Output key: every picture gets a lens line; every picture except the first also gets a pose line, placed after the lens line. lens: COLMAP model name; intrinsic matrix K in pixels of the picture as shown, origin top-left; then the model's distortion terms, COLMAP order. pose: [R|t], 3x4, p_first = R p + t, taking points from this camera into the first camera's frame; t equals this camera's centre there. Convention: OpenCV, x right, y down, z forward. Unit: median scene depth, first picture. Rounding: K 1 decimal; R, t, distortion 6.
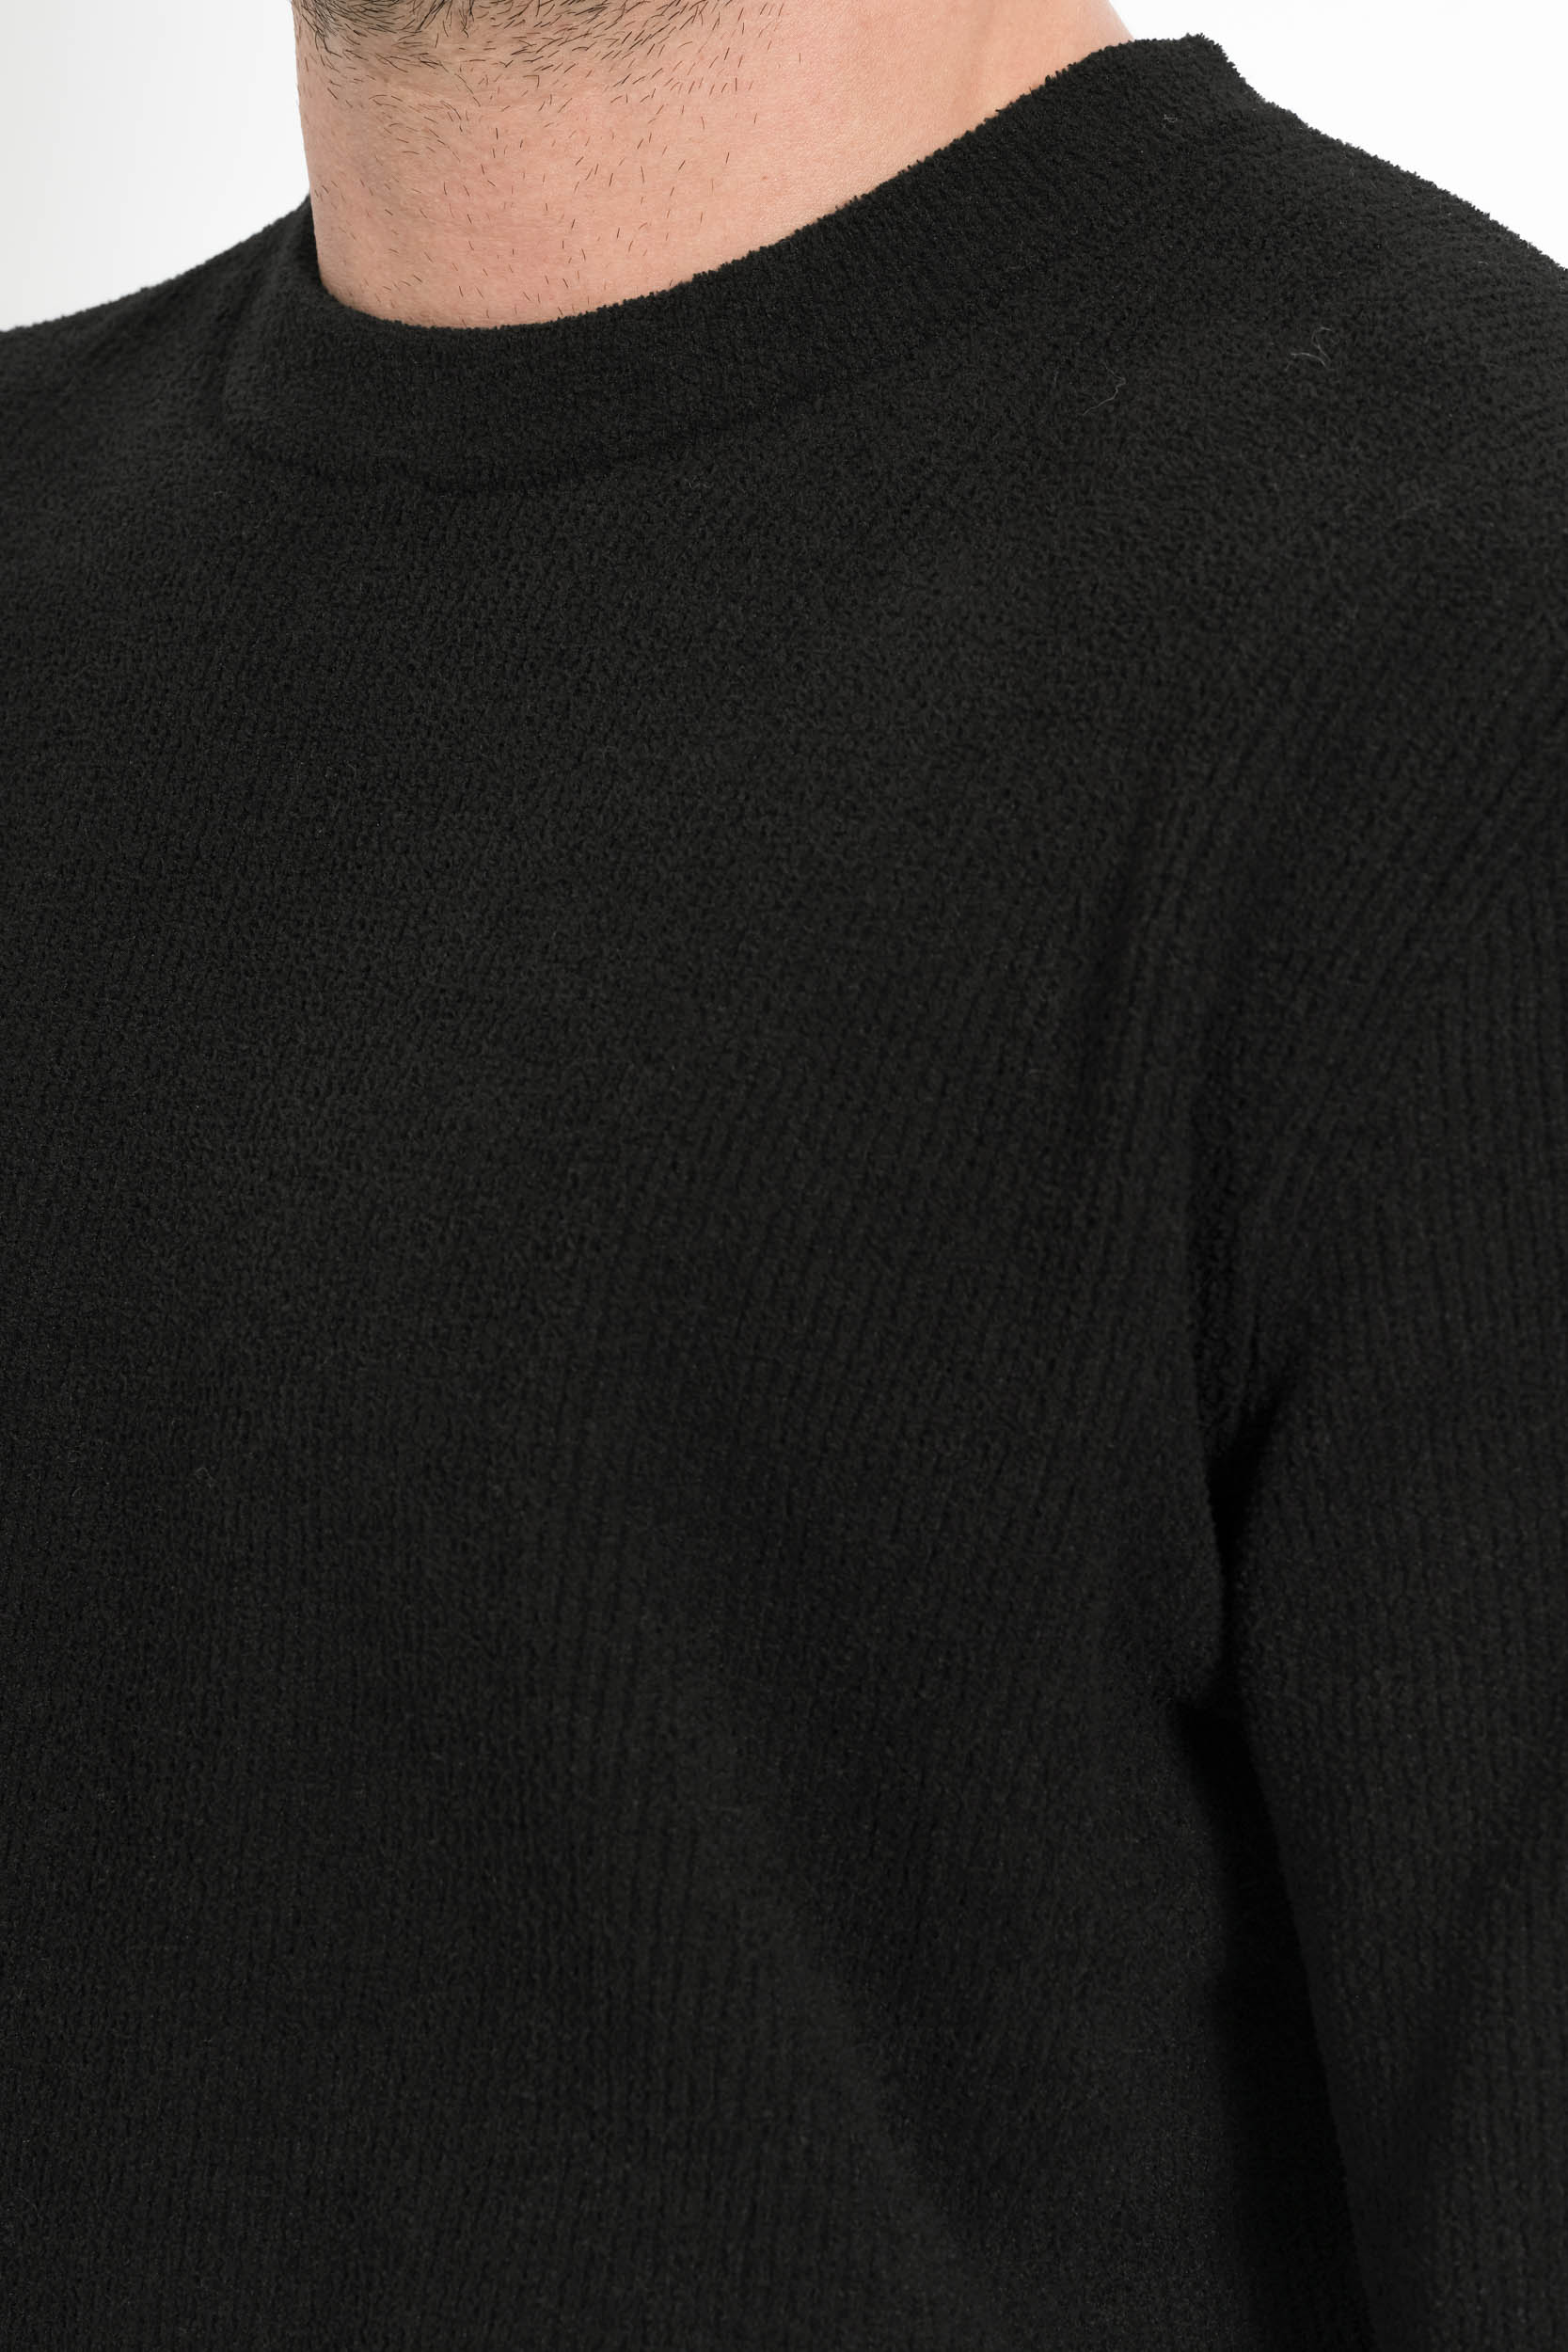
lens RADIAL K [[3388.2, 0, 785.0], [0, 3388.2, 1176.6], [0, 0, 1]] dist [0.027738, 0.000000]
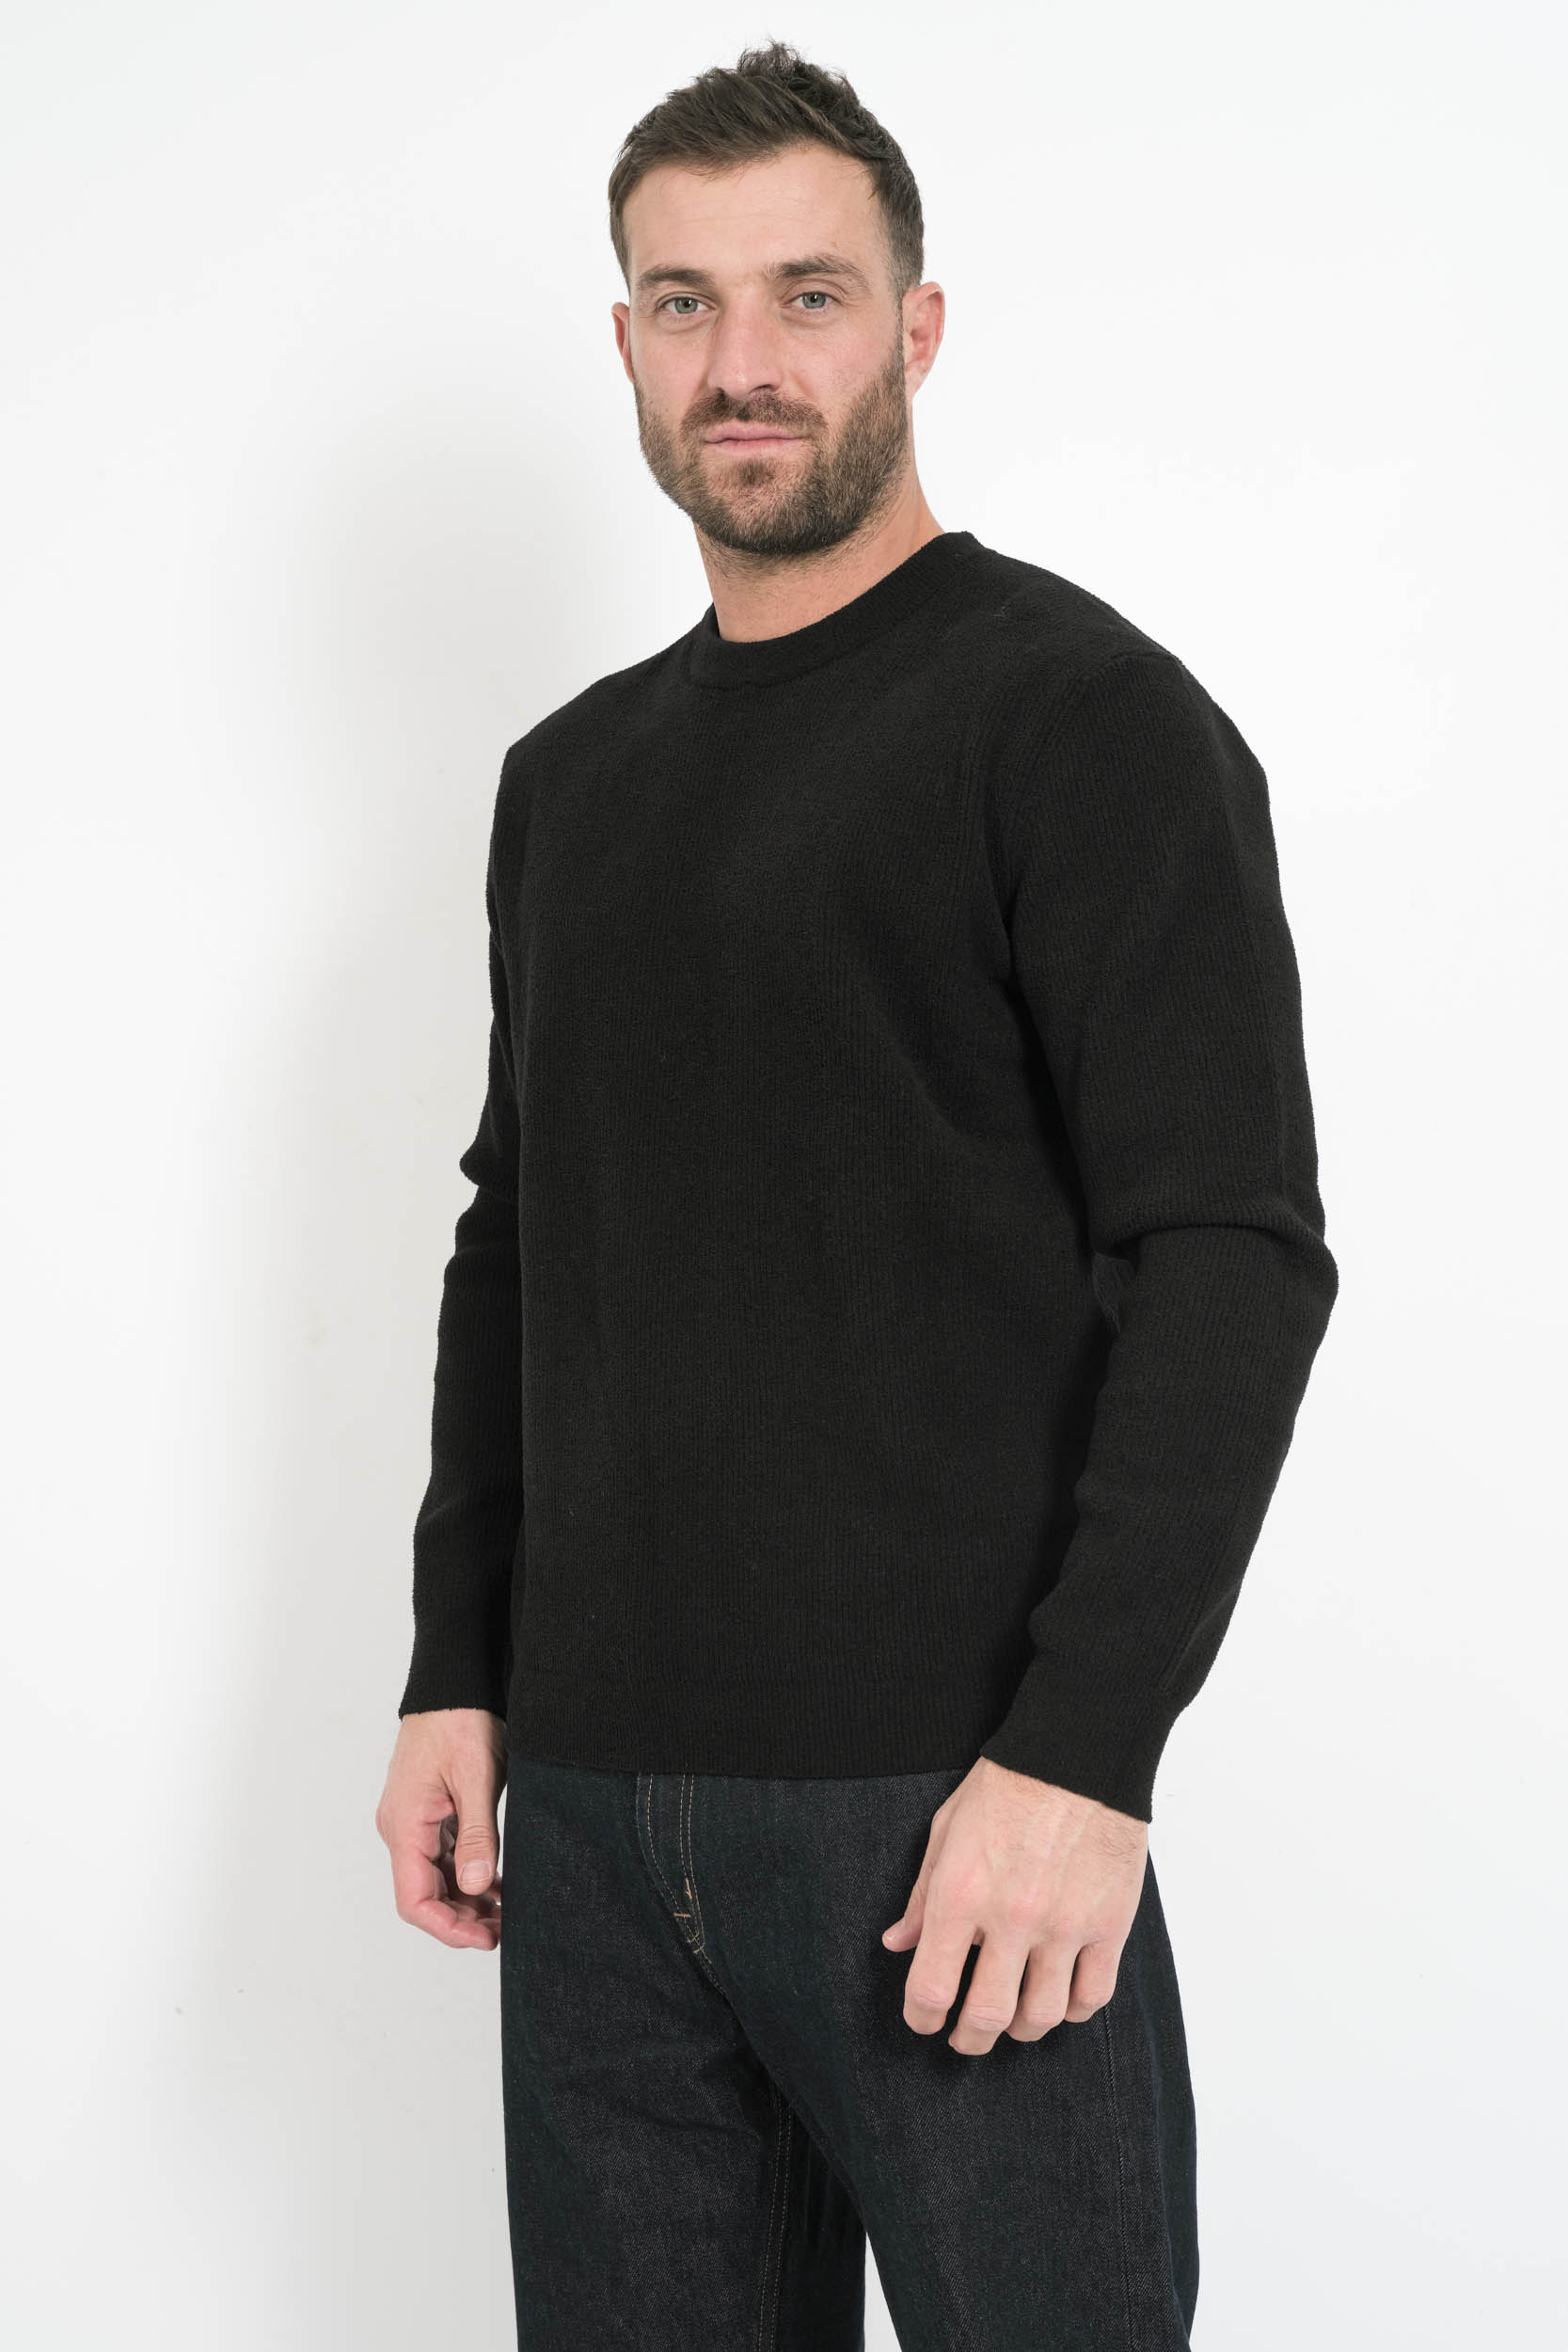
lens RADIAL K [[3388.2, 0, 782.5], [0, 3388.2, 1188.4], [0, 0, 1]] dist [0.027738, 0.000000]
pose [[0.993950, -0.096032, -0.053304, 0.058052], [0.083627, 0.976313, -0.199548, 1.046341], [0.071205, 0.193883, 0.978437, -2.399705]]
